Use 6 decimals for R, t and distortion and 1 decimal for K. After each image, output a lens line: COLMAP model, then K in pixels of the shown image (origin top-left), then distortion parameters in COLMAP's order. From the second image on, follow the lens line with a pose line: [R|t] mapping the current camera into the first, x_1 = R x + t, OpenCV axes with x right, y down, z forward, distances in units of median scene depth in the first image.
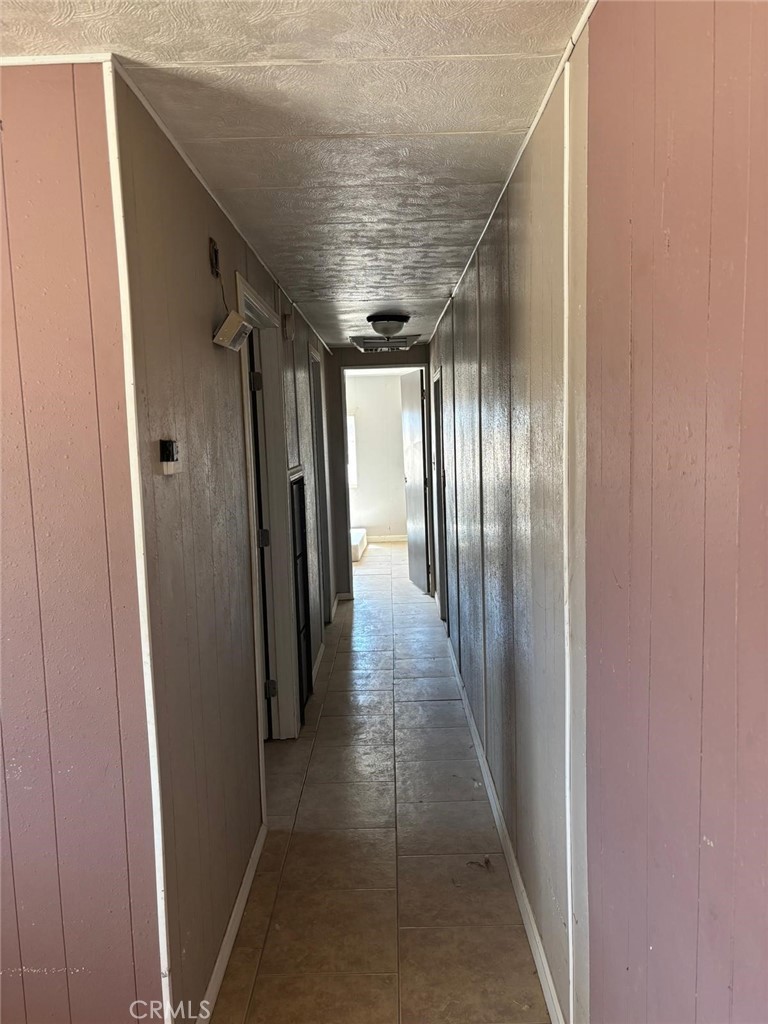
lens RADIAL K [[783.4, 0, 381.6], [0, 783.4, 517.0], [0, 0, 1]] dist [0.049109, -0.047402]
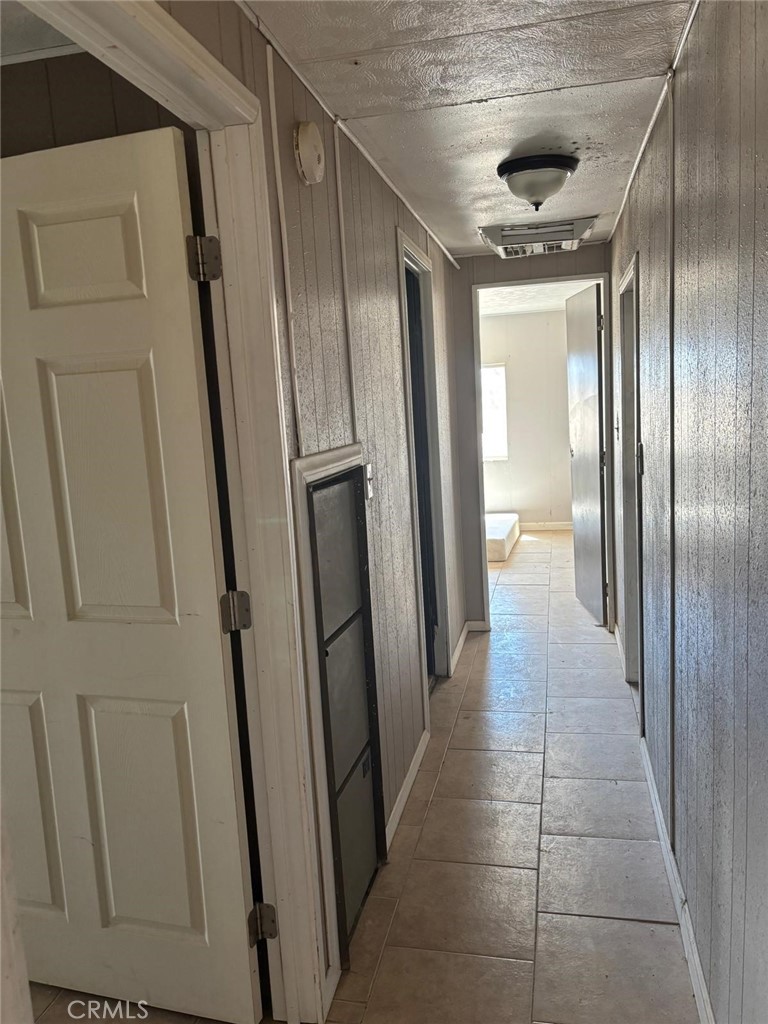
lens RADIAL K [[783.4, 0, 380.6], [0, 783.4, 505.4], [0, 0, 1]] dist [0.049109, -0.047402]
pose [[0.977339, 0.008759, -0.211497, 0.015758], [-0.001388, 0.999387, 0.034976, -0.029872], [0.211674, -0.033890, 0.976753, 0.342312]]
